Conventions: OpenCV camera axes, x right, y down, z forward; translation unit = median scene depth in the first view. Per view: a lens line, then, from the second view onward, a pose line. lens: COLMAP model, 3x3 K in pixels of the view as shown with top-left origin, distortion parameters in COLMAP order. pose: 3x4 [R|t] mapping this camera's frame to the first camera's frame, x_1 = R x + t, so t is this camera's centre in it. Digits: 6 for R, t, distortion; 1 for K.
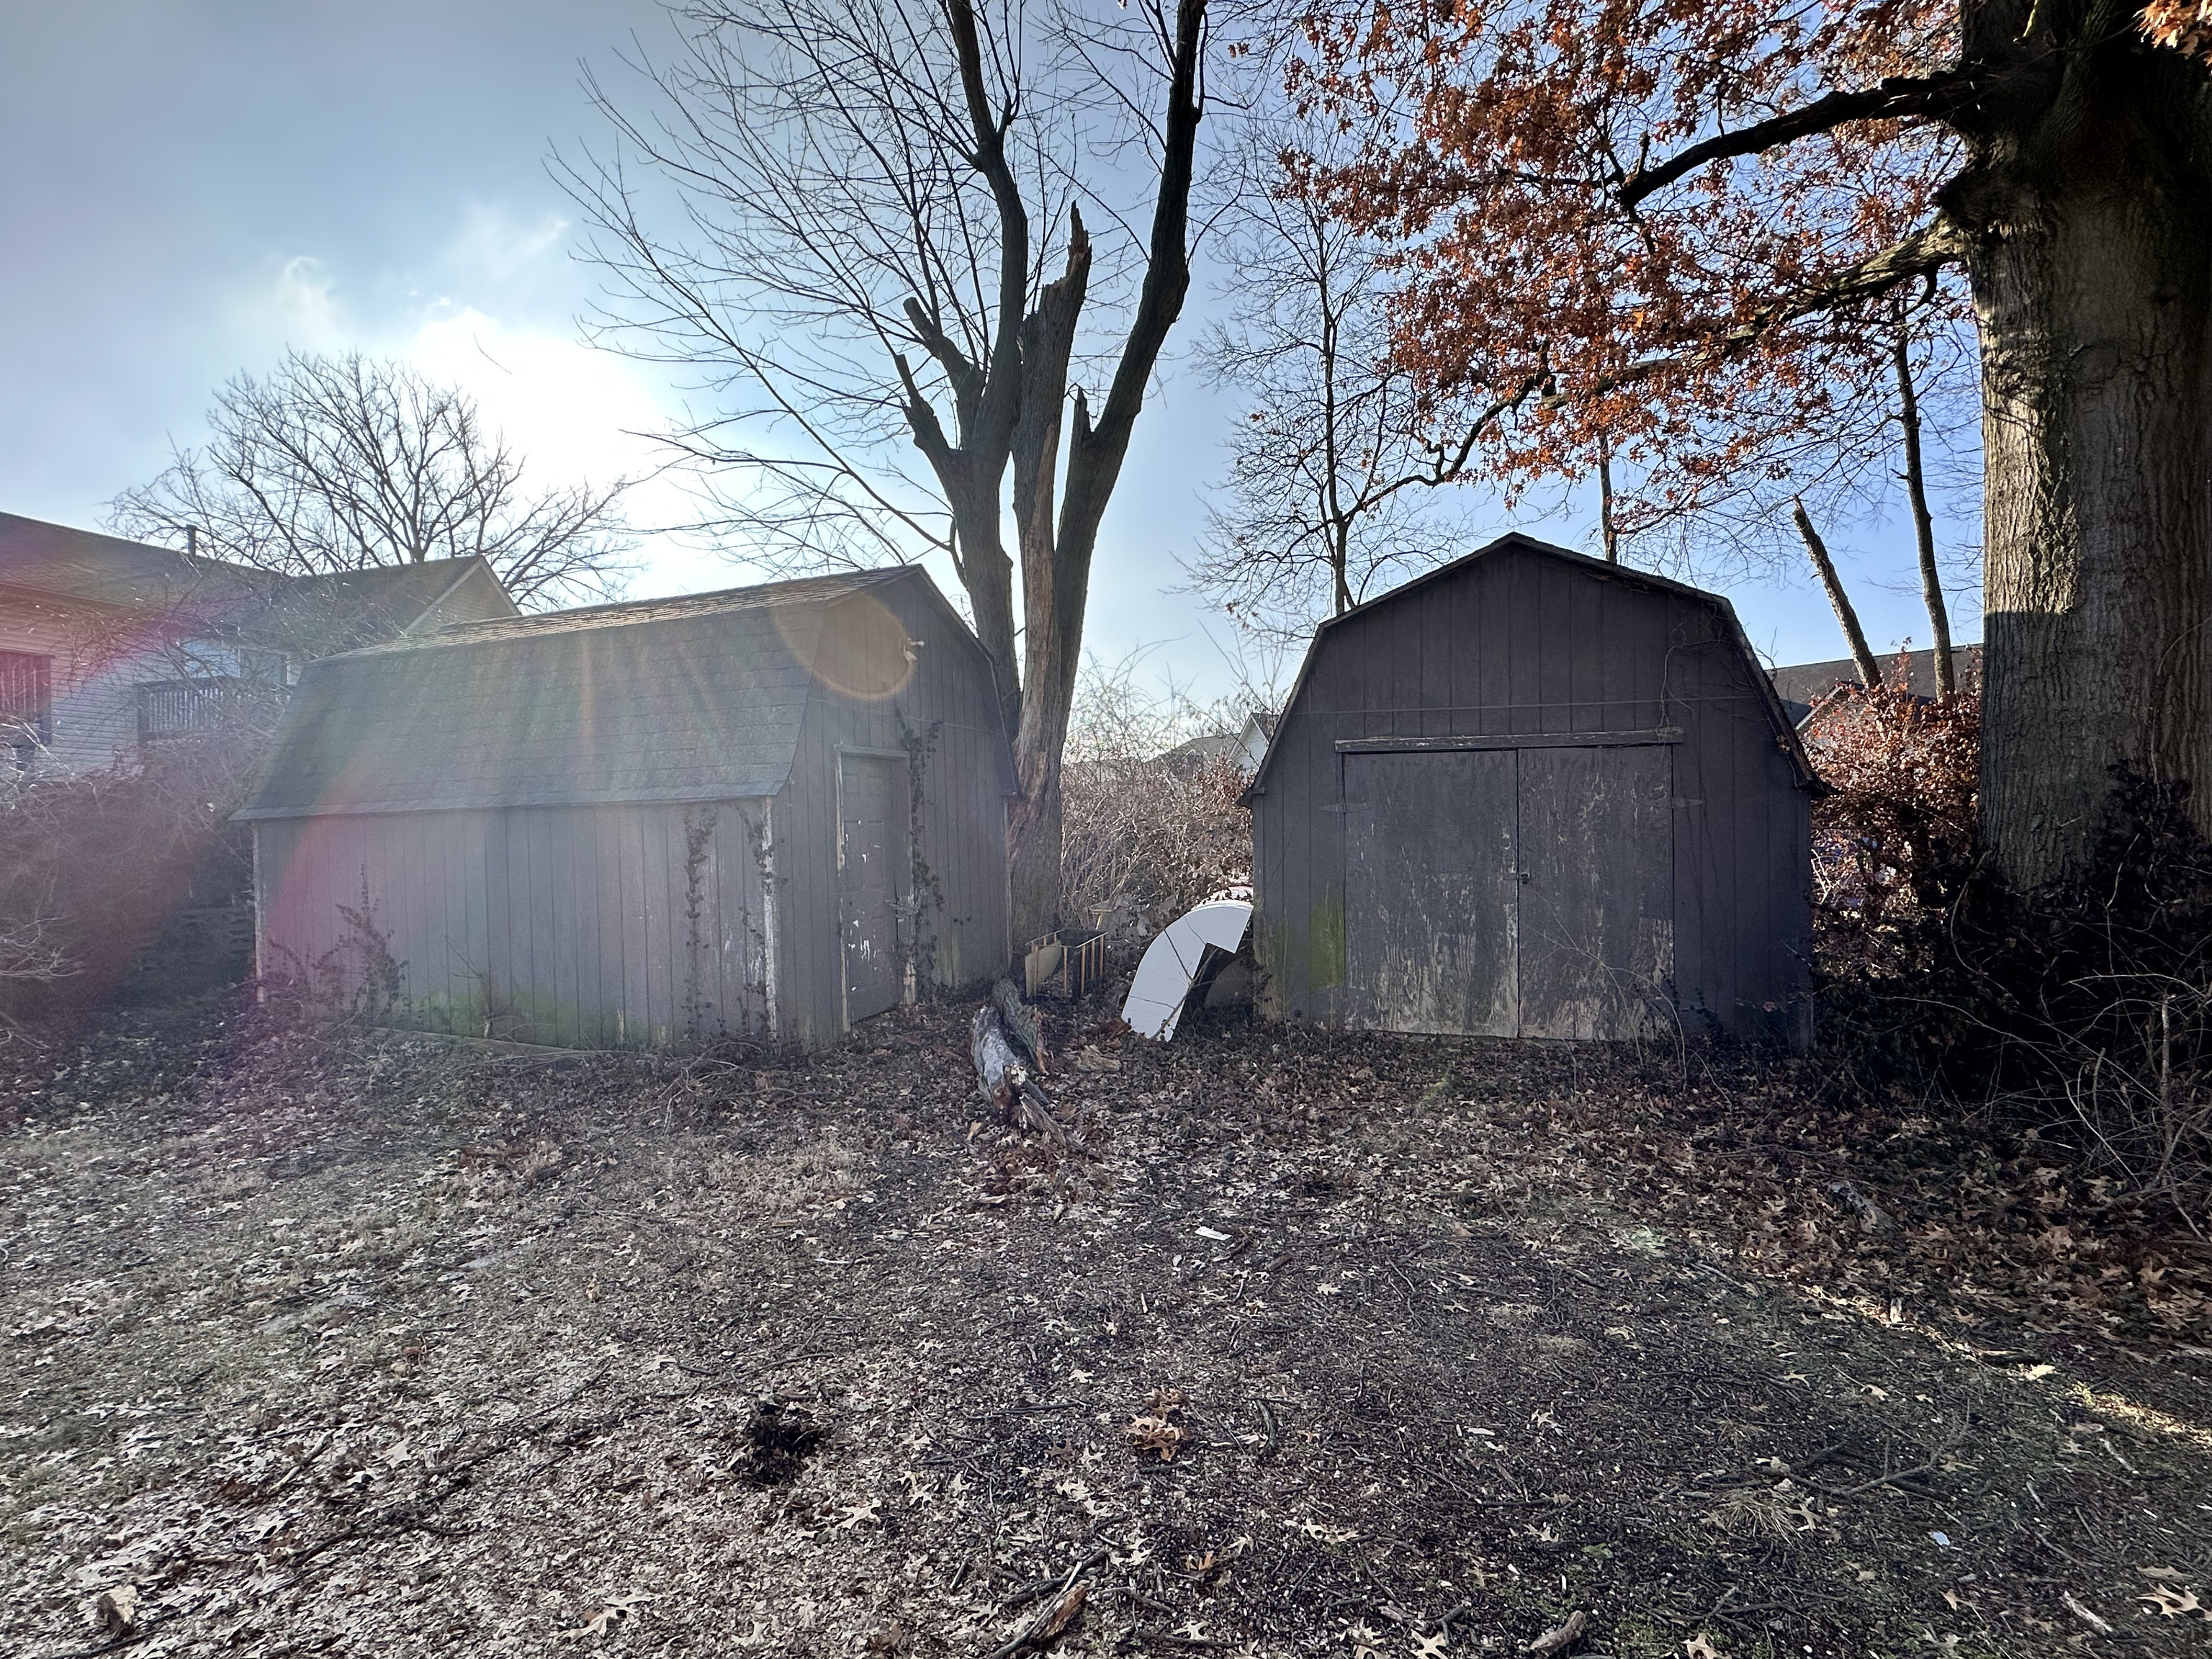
lens RADIAL K [[1014.4, 0, 1105.8], [0, 1014.4, 836.0], [0, 0, 1]] dist [0.000132, 0.000013]
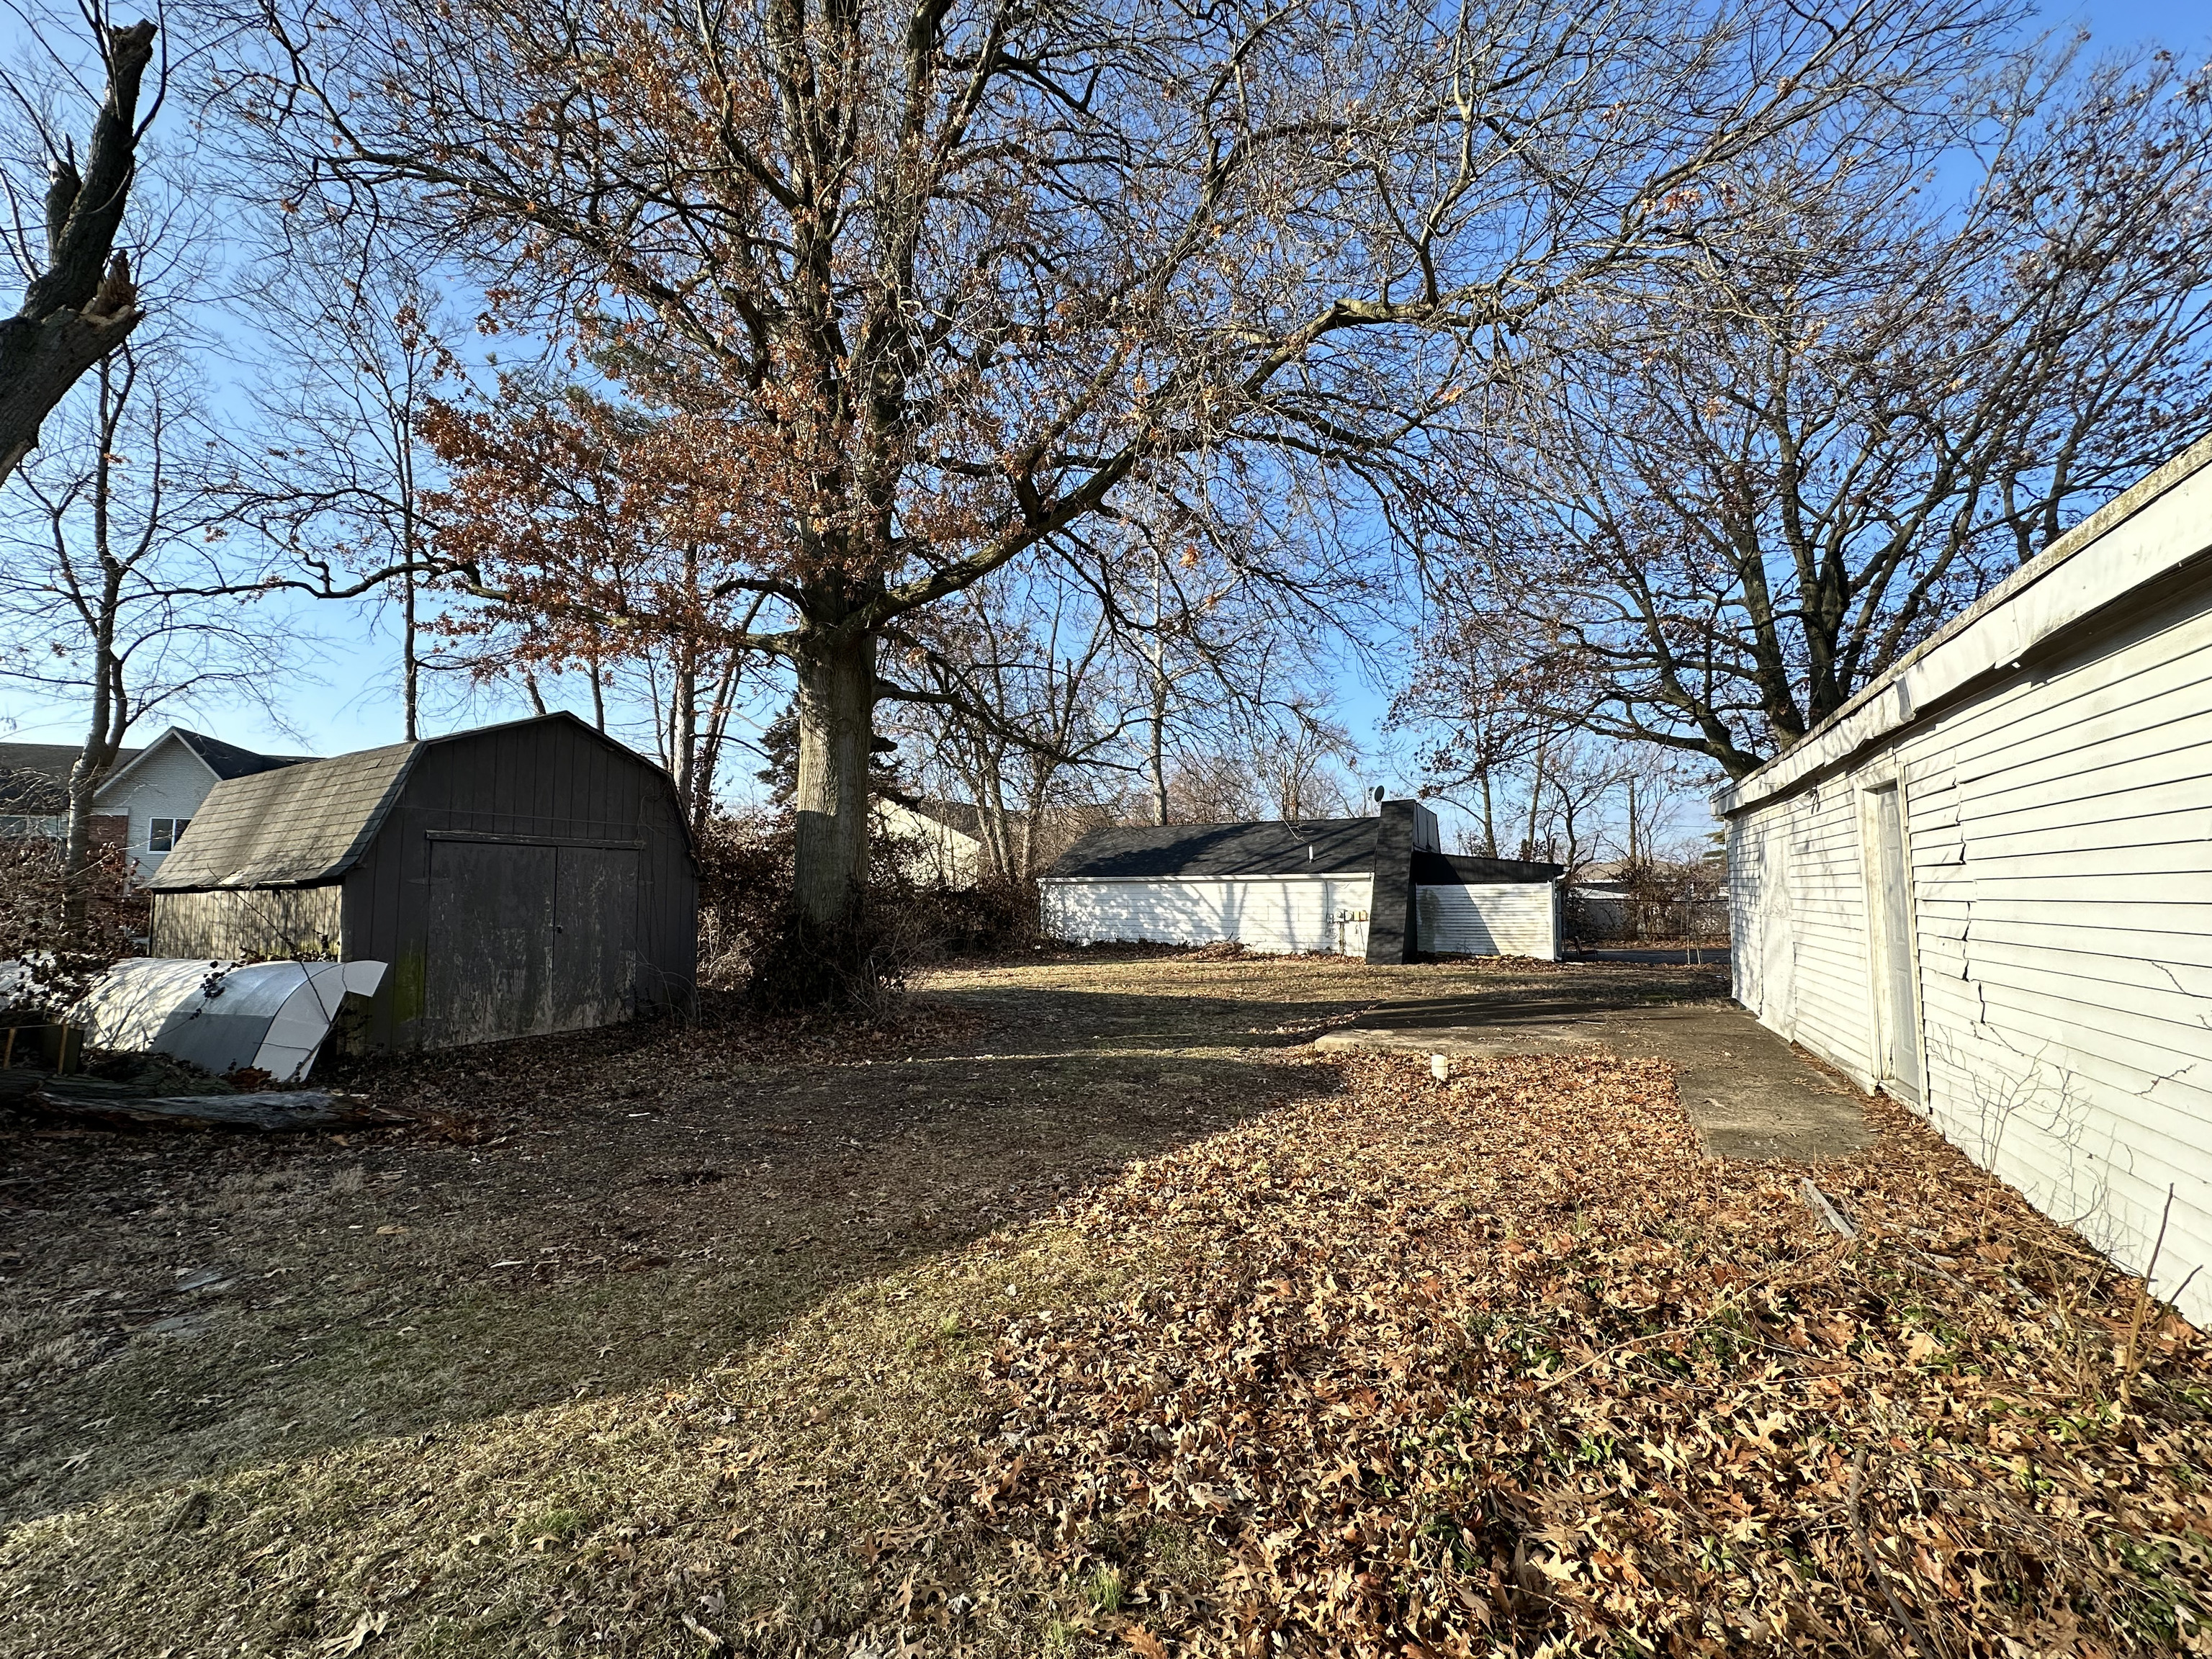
lens RADIAL K [[879.7, 0, 1104.2], [0, 879.7, 834.6], [0, 0, 1]] dist [0.001336, -0.000396]
pose [[0.201096, 0.077018, 0.976539, -0.734801], [0.005987, 0.996789, -0.079848, 0.008865], [-0.979553, 0.021904, 0.199989, -0.095279]]
